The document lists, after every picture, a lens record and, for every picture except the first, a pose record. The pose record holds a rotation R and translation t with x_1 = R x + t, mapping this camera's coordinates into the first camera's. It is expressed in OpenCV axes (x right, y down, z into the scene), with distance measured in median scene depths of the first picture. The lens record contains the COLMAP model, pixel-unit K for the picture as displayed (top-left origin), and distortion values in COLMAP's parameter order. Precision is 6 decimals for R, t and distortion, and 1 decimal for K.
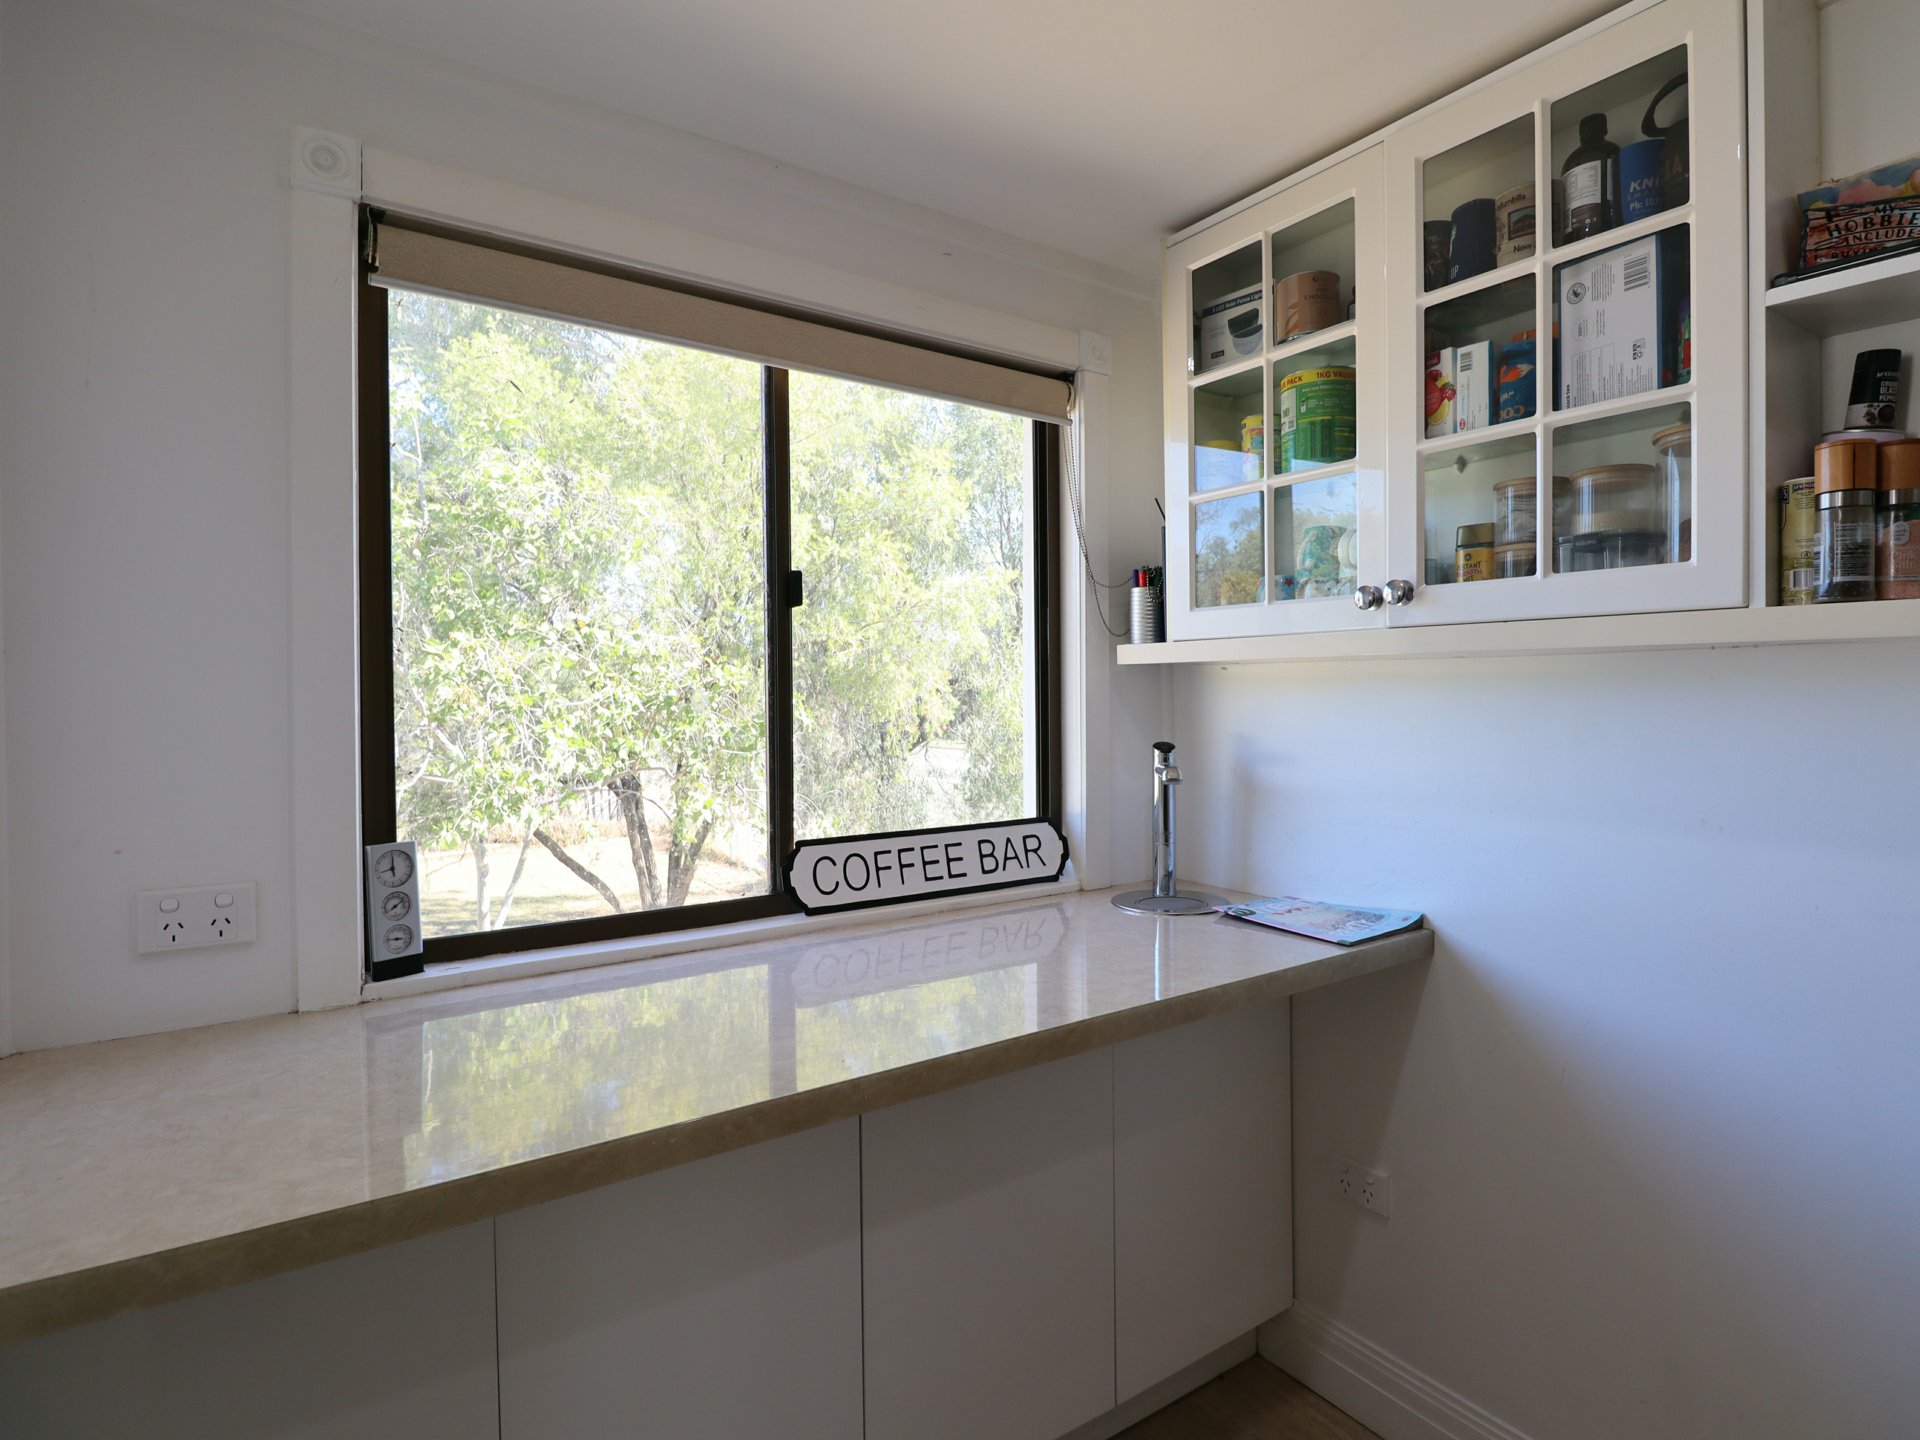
lens RADIAL K [[1001.5, 0, 984.0], [0, 1001.5, 712.7], [0, 0, 1]] dist [0.003157, -0.014176]
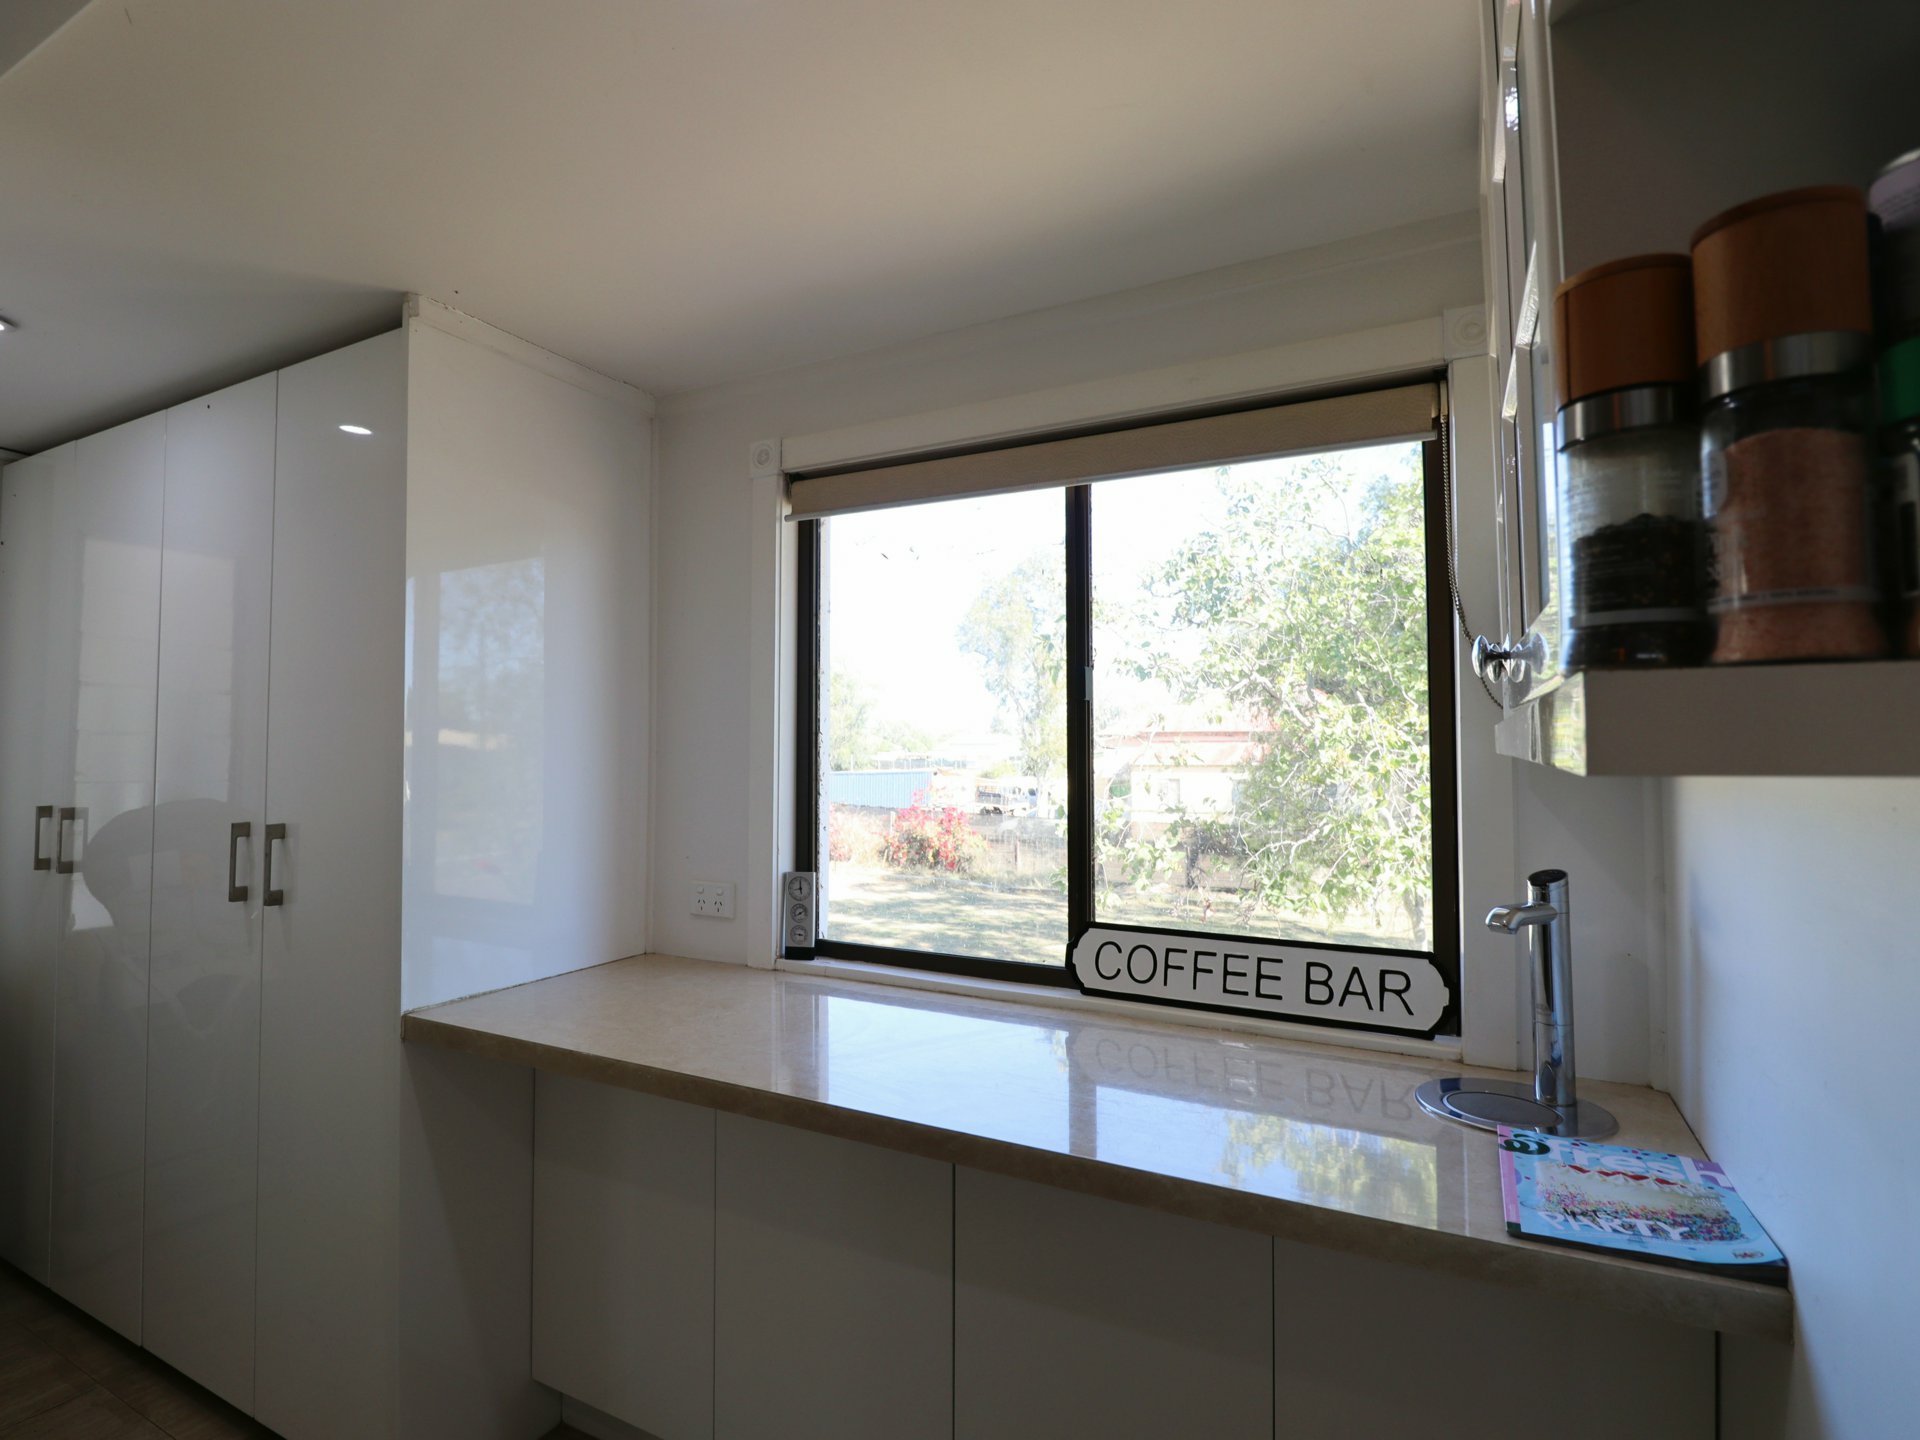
lens RADIAL K [[1001.5, 0, 984.0], [0, 1001.5, 712.7], [0, 0, 1]] dist [0.003157, -0.014176]
pose [[0.448914, -0.021647, -0.893313, 0.682058], [-0.022100, 0.999132, -0.035317, -0.050149], [0.893302, 0.035596, 0.448046, 0.401652]]
